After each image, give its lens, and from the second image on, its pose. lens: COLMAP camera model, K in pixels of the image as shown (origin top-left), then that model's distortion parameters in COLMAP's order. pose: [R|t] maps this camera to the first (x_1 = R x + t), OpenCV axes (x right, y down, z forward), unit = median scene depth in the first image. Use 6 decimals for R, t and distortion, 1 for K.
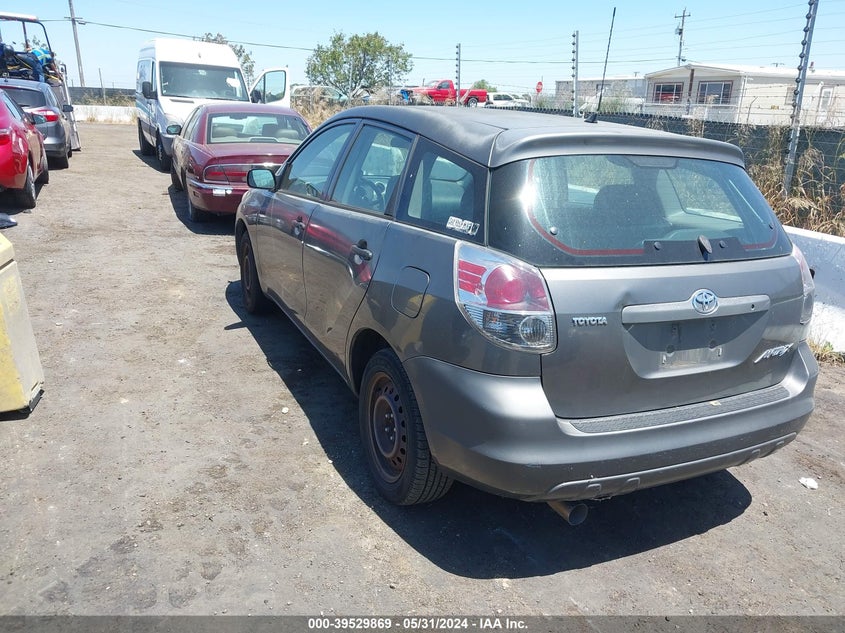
lens RADIAL K [[702.5, 0, 423.5], [0, 702.5, 316.1], [0, 0, 1]] dist [-0.008714, -0.006993]
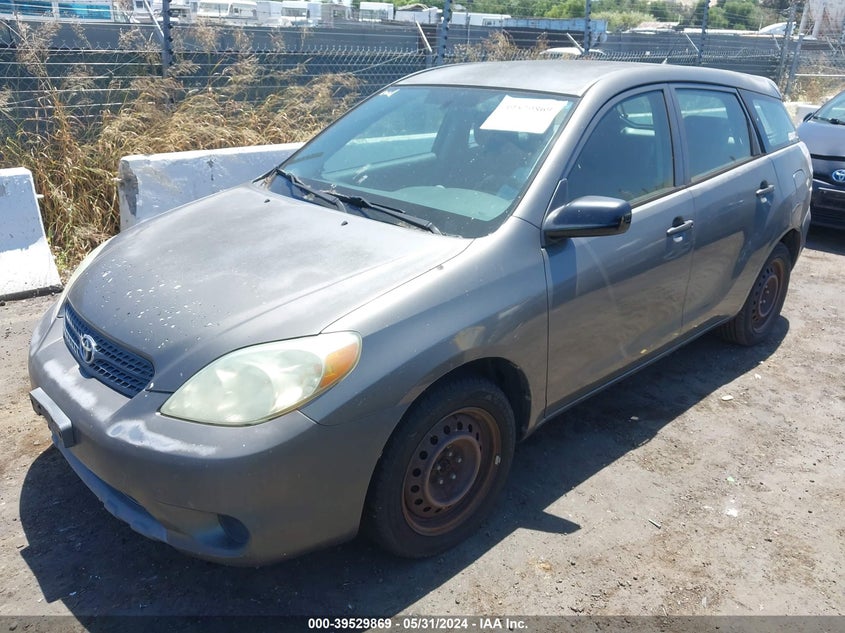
lens RADIAL K [[702.5, 0, 420.1], [0, 702.5, 321.4], [0, 0, 1]] dist [-0.008714, -0.006993]
pose [[-0.327526, -0.404668, 0.853798, -0.754932], [0.248430, 0.834962, 0.491041, -0.479441], [-0.911597, 0.372937, -0.172940, 1.364055]]
